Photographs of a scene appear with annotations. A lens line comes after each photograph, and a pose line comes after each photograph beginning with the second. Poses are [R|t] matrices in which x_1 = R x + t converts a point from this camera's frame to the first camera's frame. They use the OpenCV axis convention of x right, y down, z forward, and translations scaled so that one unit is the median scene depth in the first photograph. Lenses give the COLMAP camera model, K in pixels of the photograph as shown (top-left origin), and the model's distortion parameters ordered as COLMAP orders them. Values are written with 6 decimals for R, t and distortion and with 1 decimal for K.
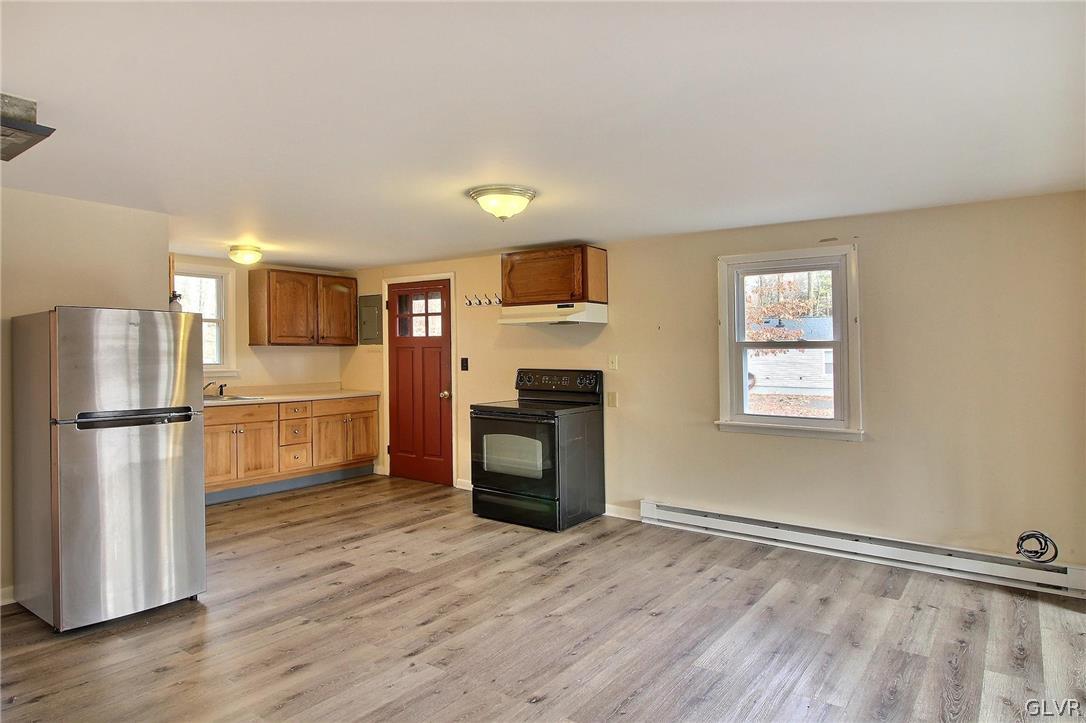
lens RADIAL K [[645.4, 0, 539.9], [0, 645.4, 345.6], [0, 0, 1]] dist [0.003877, -0.012755]
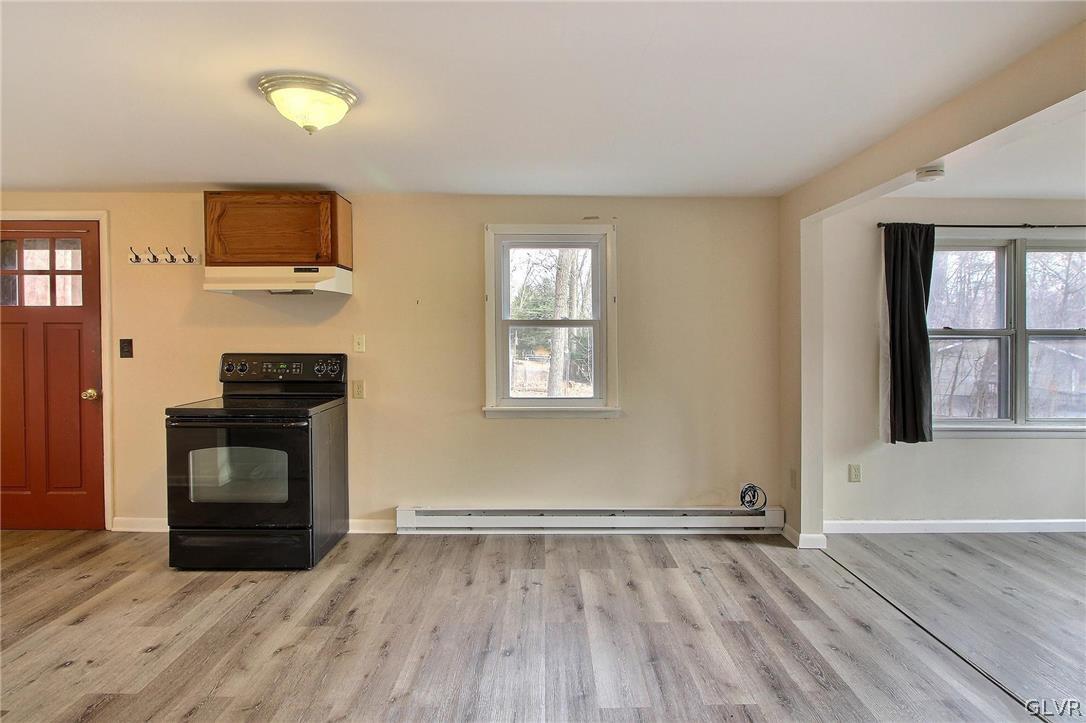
lens RADIAL K [[636.9, 0, 536.1], [0, 636.9, 338.2], [0, 0, 1]] dist [0.007074, -0.016620]
pose [[0.813237, -0.004430, 0.581916, -0.185797], [-0.005562, 0.999866, 0.015385, 0.006375], [-0.581907, -0.015748, 0.813103, 0.242309]]
